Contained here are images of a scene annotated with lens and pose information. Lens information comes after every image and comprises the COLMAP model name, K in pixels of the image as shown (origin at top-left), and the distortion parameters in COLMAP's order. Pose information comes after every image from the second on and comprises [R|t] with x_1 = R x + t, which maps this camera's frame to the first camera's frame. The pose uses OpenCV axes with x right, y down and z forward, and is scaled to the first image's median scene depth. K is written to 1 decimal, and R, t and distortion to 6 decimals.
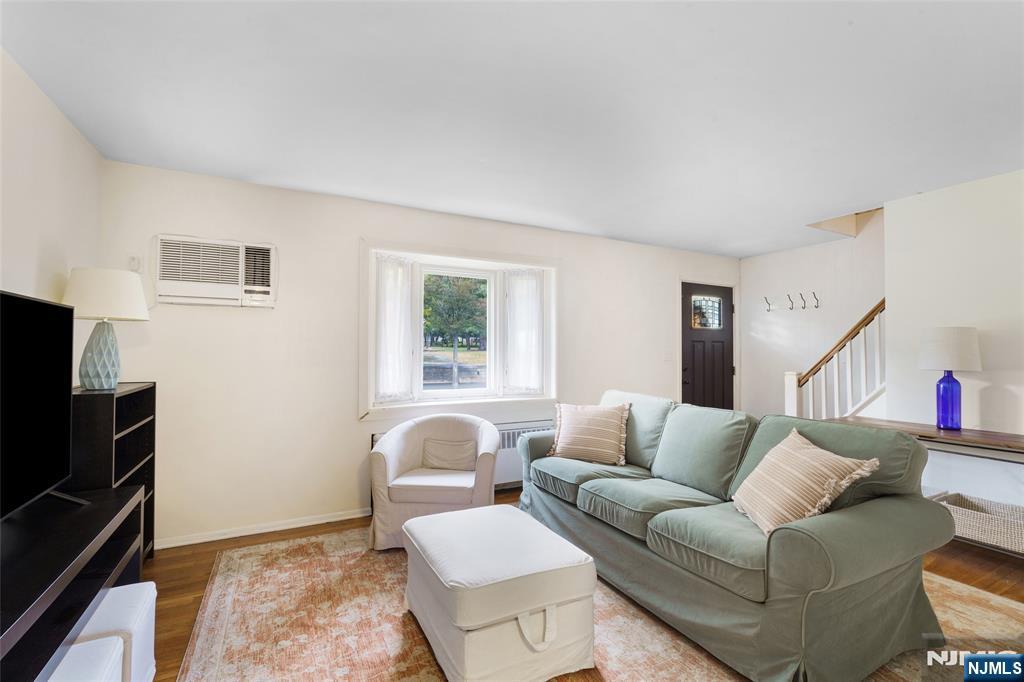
lens RADIAL K [[443.1, 0, 512.0], [0, 443.1, 341.0], [0, 0, 1]] dist [-0.000183, 0.000085]
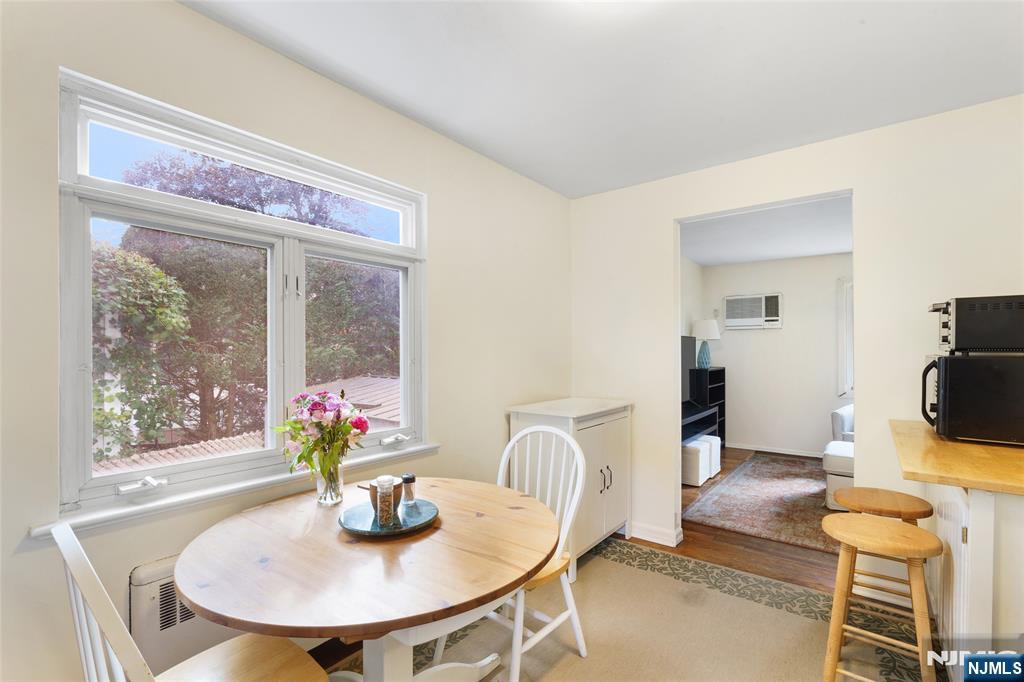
lens RADIAL K [[458.9, 0, 511.1], [0, 458.9, 352.4], [0, 0, 1]] dist [-0.001238, 0.000213]
pose [[0.399712, 0.001305, -0.916640, 0.772437], [0.023877, 0.999645, 0.011835, -0.027746], [0.916330, -0.026617, 0.399539, -0.788561]]
